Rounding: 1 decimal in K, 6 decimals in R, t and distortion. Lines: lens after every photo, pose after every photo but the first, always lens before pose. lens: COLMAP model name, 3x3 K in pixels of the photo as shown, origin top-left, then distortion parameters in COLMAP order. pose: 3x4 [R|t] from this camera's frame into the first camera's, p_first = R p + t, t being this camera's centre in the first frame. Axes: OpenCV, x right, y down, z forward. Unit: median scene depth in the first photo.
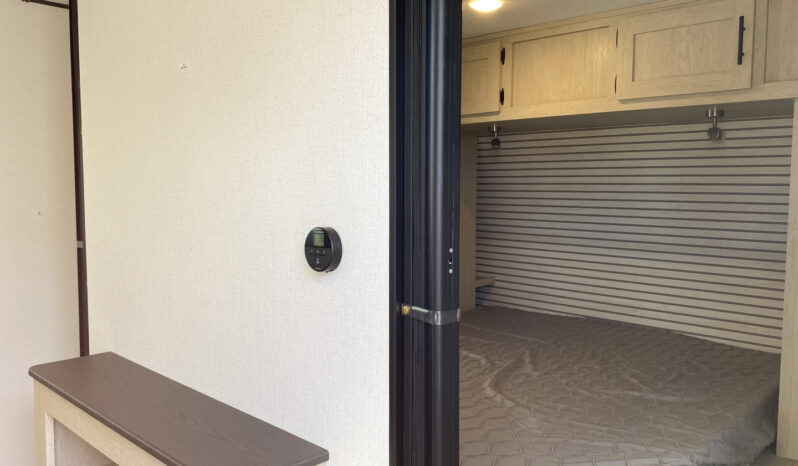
lens RADIAL K [[626.4, 0, 406.6], [0, 626.4, 231.0], [0, 0, 1]] dist [0.068020, -0.123011]
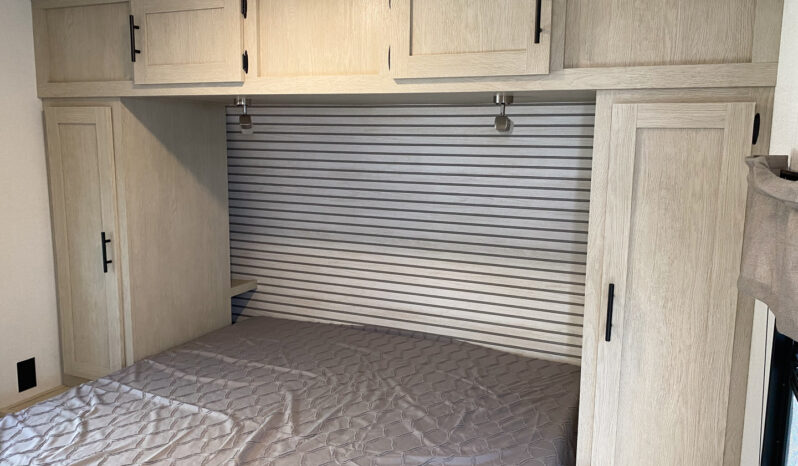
lens RADIAL K [[626.4, 0, 406.6], [0, 626.4, 231.0], [0, 0, 1]] dist [0.068020, -0.123011]
pose [[0.942951, -0.040354, 0.330477, 0.082831], [0.014931, 0.996754, 0.079111, -0.076431], [-0.332596, -0.069663, 0.940493, 0.239449]]
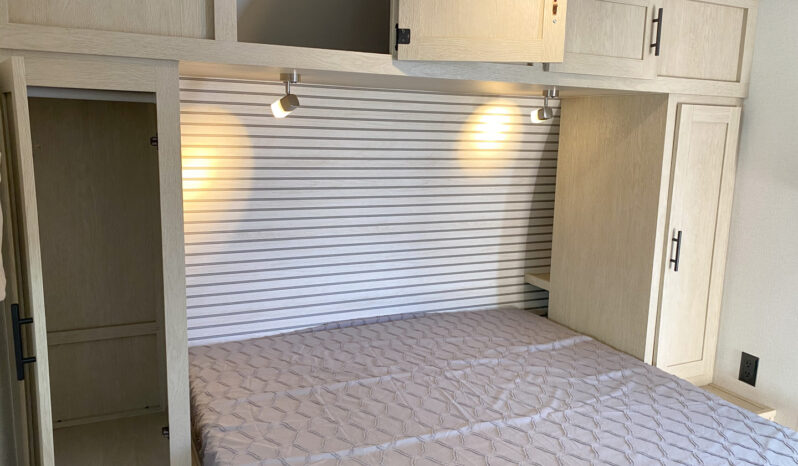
lens RADIAL K [[616.5, 0, 403.8], [0, 616.5, 235.2], [0, 0, 1]] dist [0.080254, -0.124308]
pose [[0.360703, -0.158632, 0.919092, -0.490619], [0.042125, 0.987195, 0.153854, -0.119342], [-0.931729, -0.016779, 0.362766, 0.810019]]
